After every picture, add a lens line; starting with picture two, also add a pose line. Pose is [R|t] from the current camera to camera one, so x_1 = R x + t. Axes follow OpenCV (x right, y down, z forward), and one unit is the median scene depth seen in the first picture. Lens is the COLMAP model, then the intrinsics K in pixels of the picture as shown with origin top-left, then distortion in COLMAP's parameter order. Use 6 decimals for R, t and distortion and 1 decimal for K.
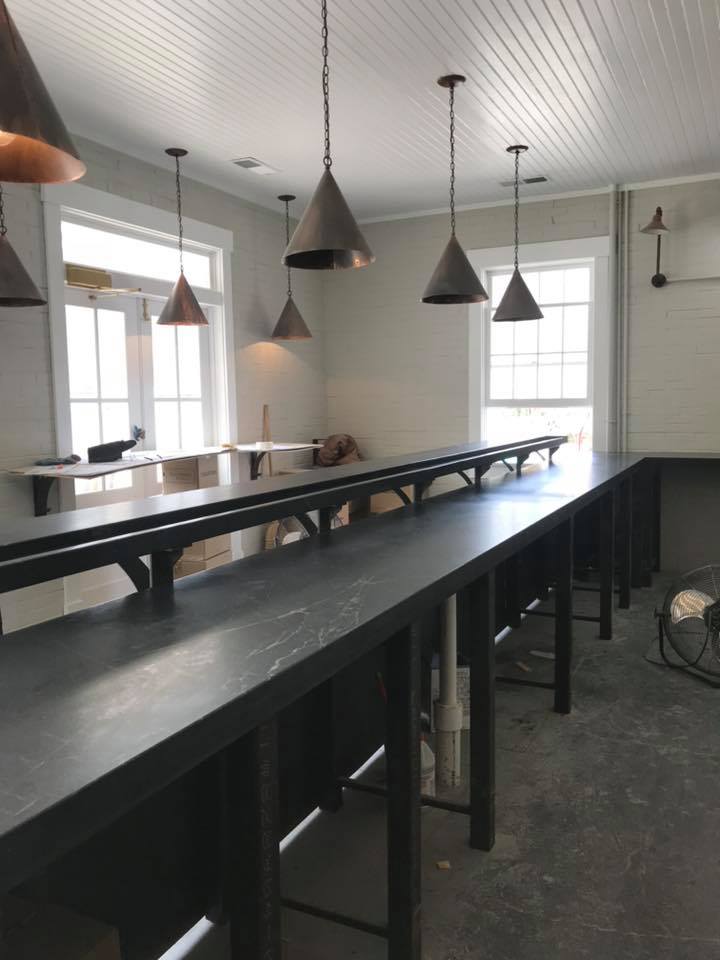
lens RADIAL K [[803.9, 0, 362.2], [0, 803.9, 475.8], [0, 0, 1]] dist [0.017311, -0.004602]
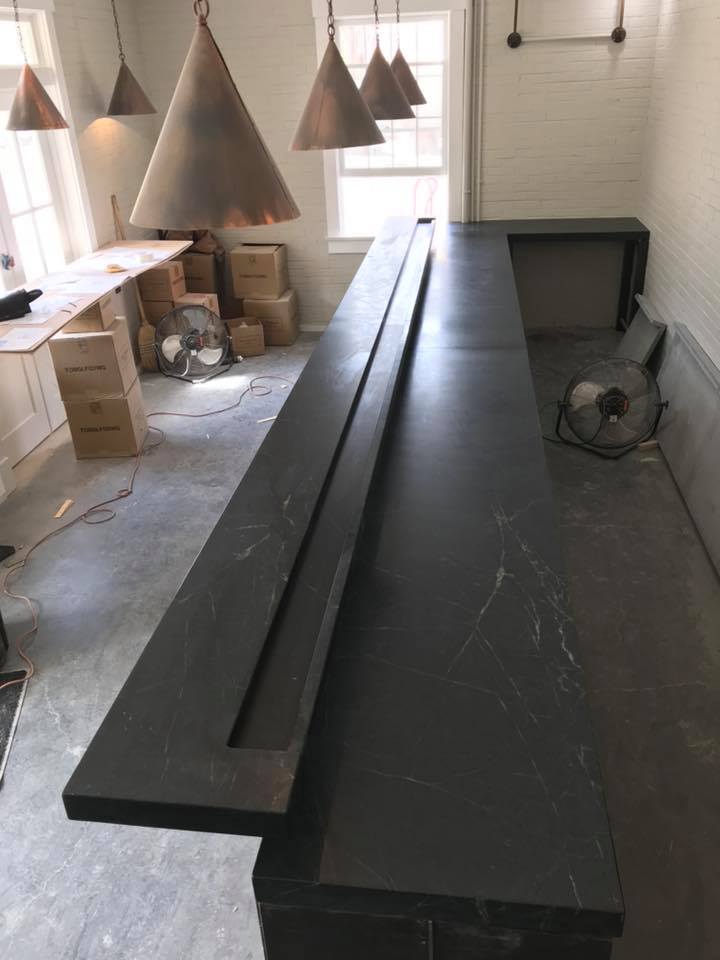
lens RADIAL K [[803.9, 0, 356.1], [0, 803.9, 478.2], [0, 0, 1]] dist [0.017311, -0.004602]
pose [[0.945075, -0.174614, 0.276302, -0.184944], [0.058019, 0.921536, 0.383933, -0.140113], [-0.321663, -0.346815, 0.881052, 0.002655]]
